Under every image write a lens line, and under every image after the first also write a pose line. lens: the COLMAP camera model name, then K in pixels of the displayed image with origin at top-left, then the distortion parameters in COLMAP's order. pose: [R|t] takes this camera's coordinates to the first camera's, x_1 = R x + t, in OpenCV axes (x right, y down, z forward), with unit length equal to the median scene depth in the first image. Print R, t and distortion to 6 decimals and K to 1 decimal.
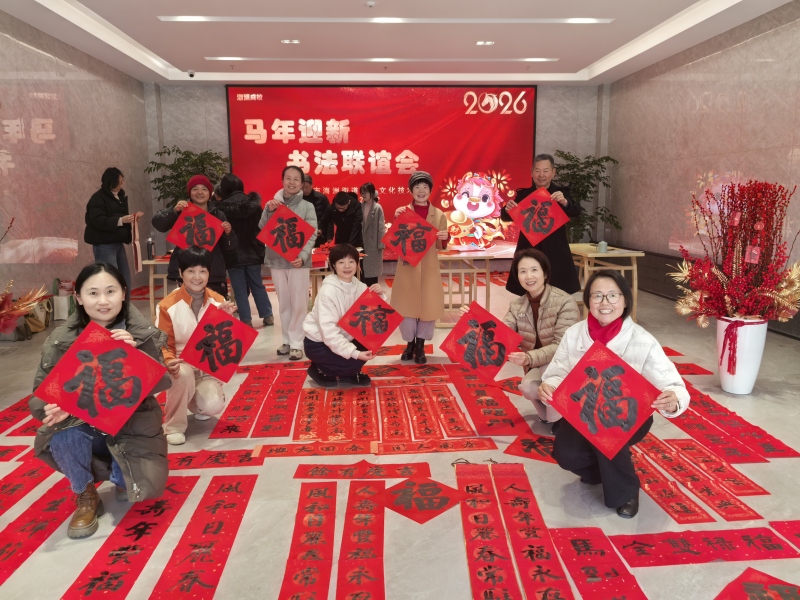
lens RADIAL K [[630.9, 0, 401.0], [0, 630.9, 299.5], [0, 0, 1]] dist [0.026007, -0.001479]
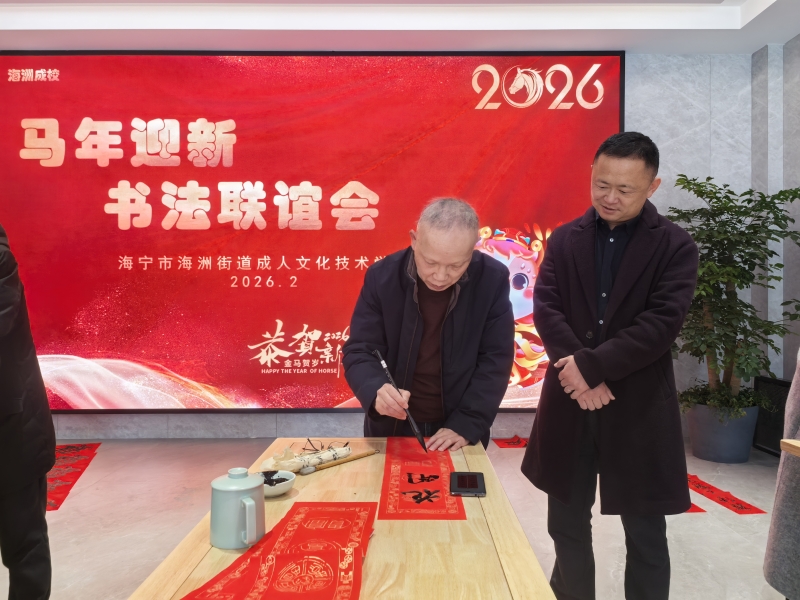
lens RADIAL K [[630.9, 0, 399.4], [0, 630.9, 301.8], [0, 0, 1]] dist [0.026007, -0.001479]
pose [[0.998394, 0.006544, -0.056280, 0.071816], [-0.015823, 0.985991, -0.166047, -0.066765], [0.054405, 0.166671, 0.984511, 0.546001]]
